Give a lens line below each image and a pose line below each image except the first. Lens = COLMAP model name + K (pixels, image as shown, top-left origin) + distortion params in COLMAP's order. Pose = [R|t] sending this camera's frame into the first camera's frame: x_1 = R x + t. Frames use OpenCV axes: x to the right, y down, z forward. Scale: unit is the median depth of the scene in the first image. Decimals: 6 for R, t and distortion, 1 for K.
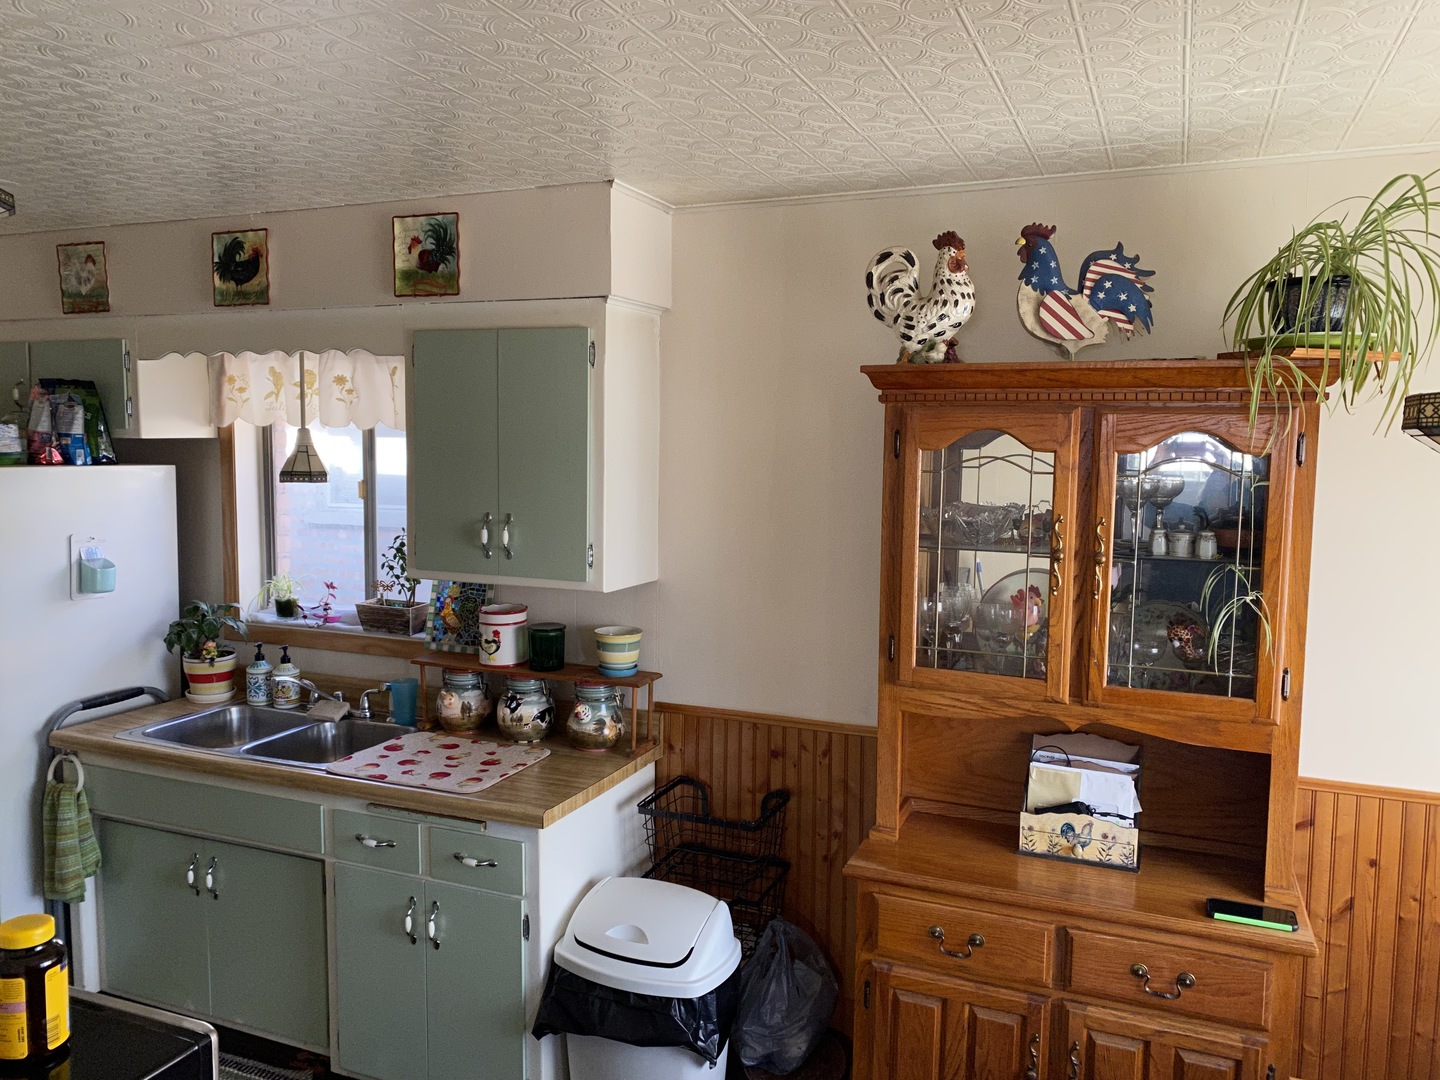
lens RADIAL K [[1096.4, 0, 720.0], [0, 1096.4, 540.0], [0, 0, 1]] dist [0.079245, -0.120646]
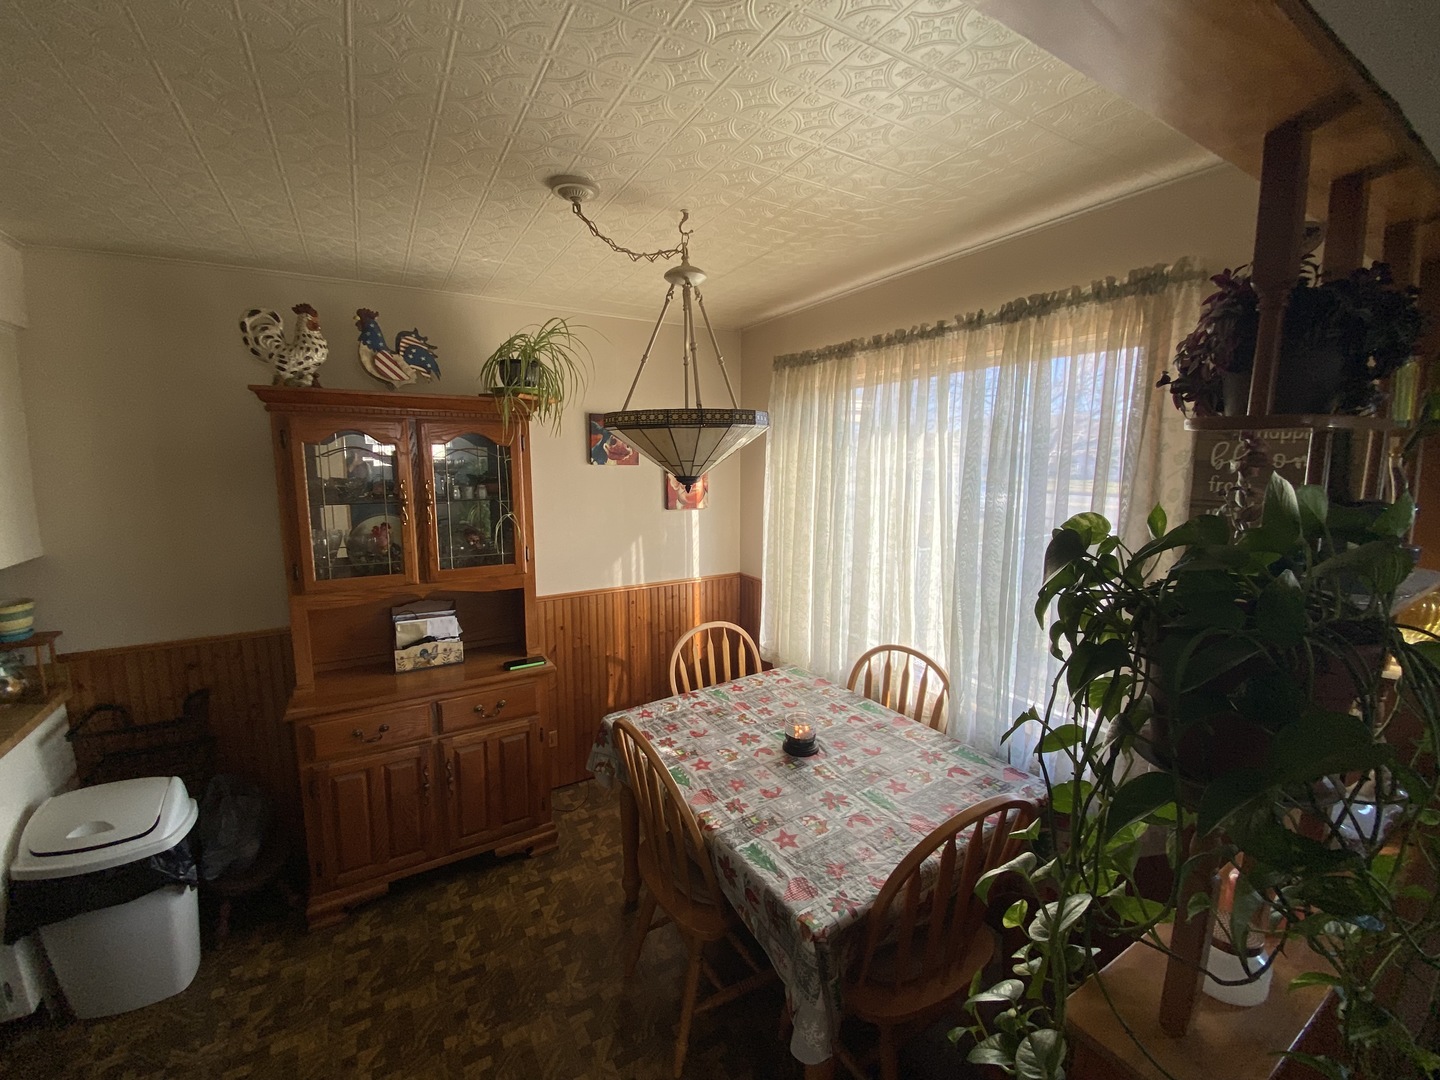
lens RADIAL K [[577.7, 0, 720.0], [0, 577.7, 540.0], [0, 0, 1]] dist [0.009480, -0.015720]
pose [[0.593998, -0.128269, 0.794175, -0.130515], [0.079962, 0.991732, 0.100369, 0.019285], [-0.800483, 0.003885, 0.599343, 0.031486]]
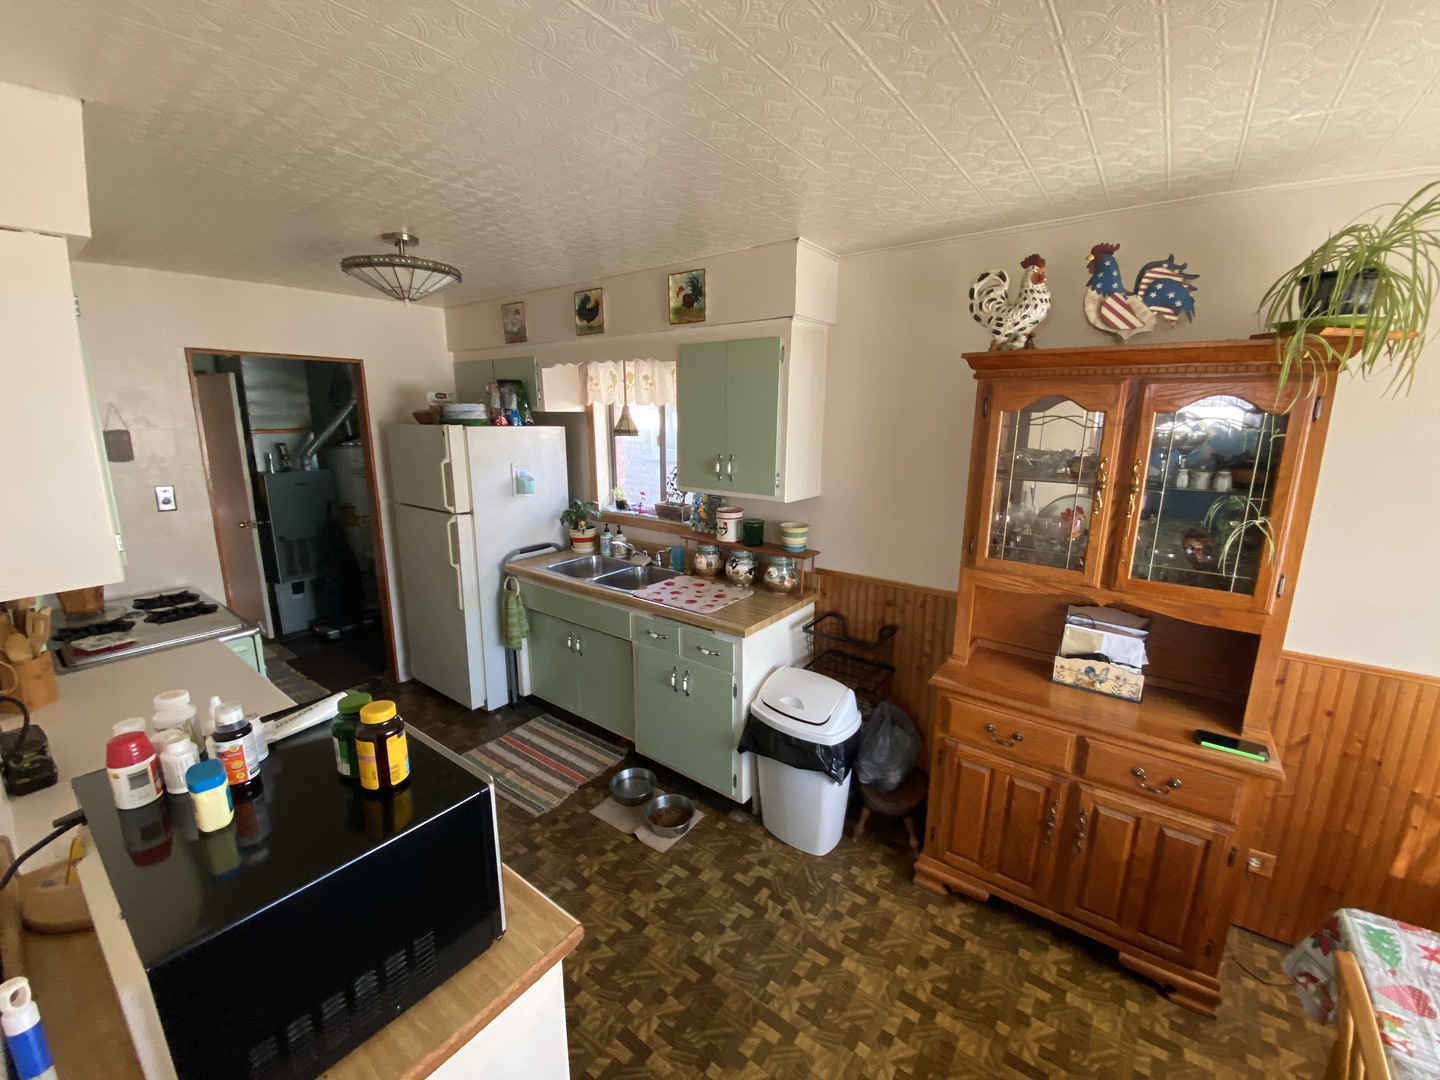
lens RADIAL K [[590.4, 0, 715.6], [0, 590.4, 535.5], [0, 0, 1]] dist [0.023404, -0.024059]
pose [[0.968459, 0.043928, -0.245269, 0.014361], [-0.016886, 0.993645, 0.111285, 0.000432], [0.248599, -0.103633, 0.963046, 0.123779]]
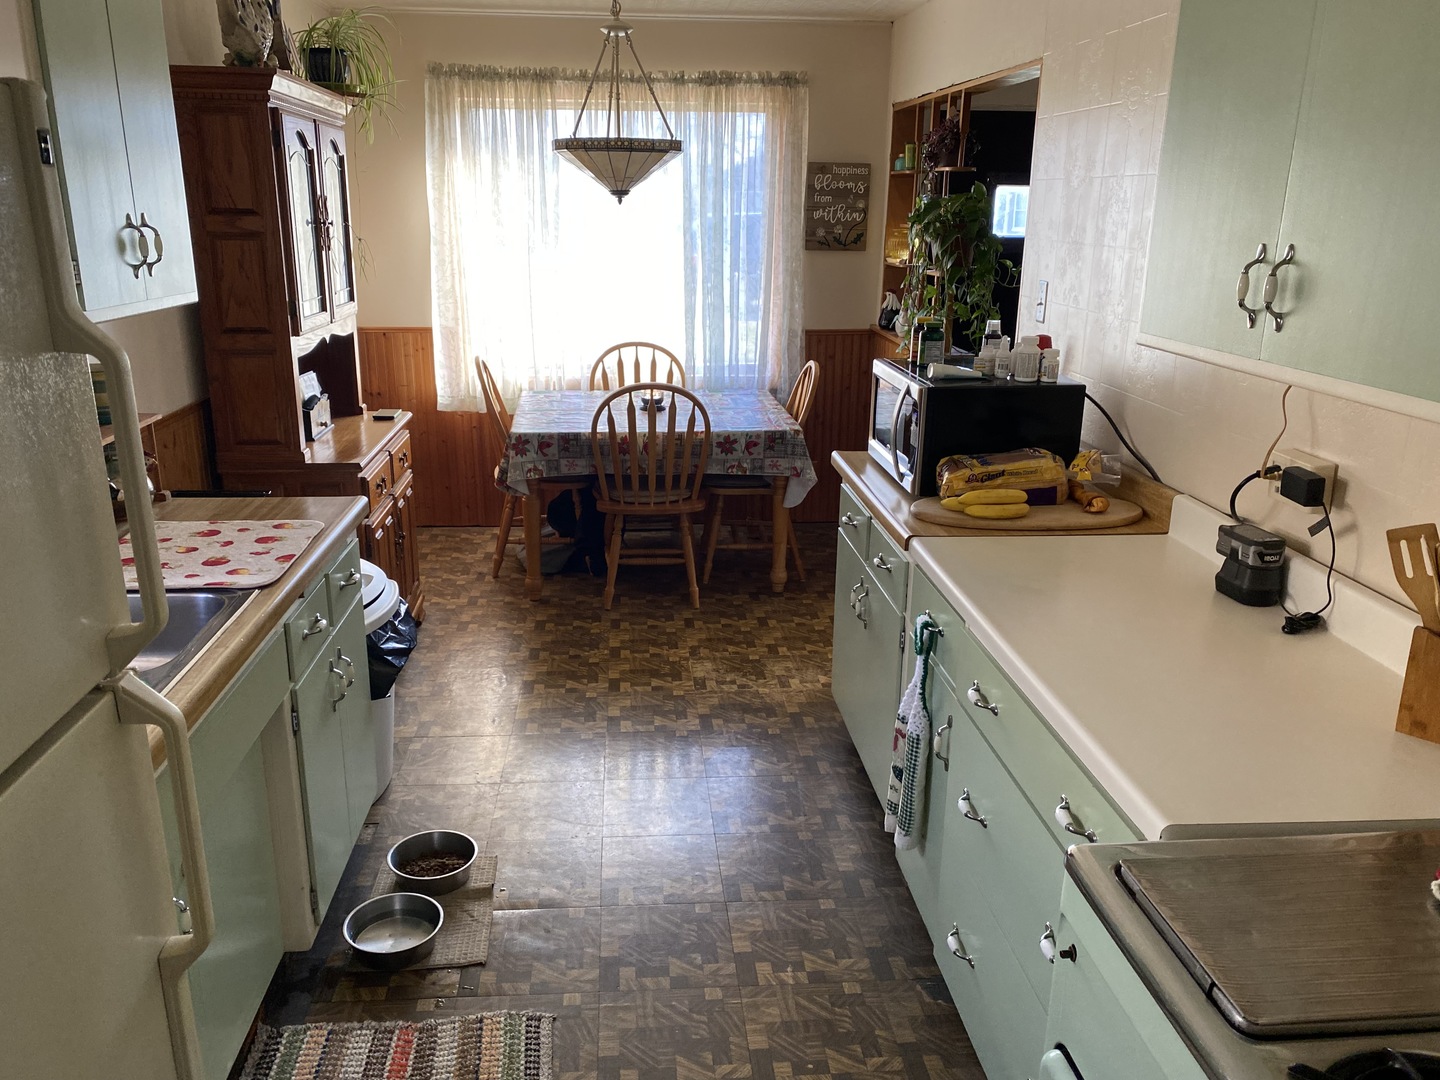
lens RADIAL K [[1096.4, 0, 720.0], [0, 1096.4, 540.0], [0, 0, 1]] dist [0.079245, -0.120646]
pose [[-0.460763, -0.274441, 0.844026, -1.312616], [0.063268, 0.938414, 0.339671, -0.059408], [-0.885265, 0.209908, -0.415023, 1.224472]]
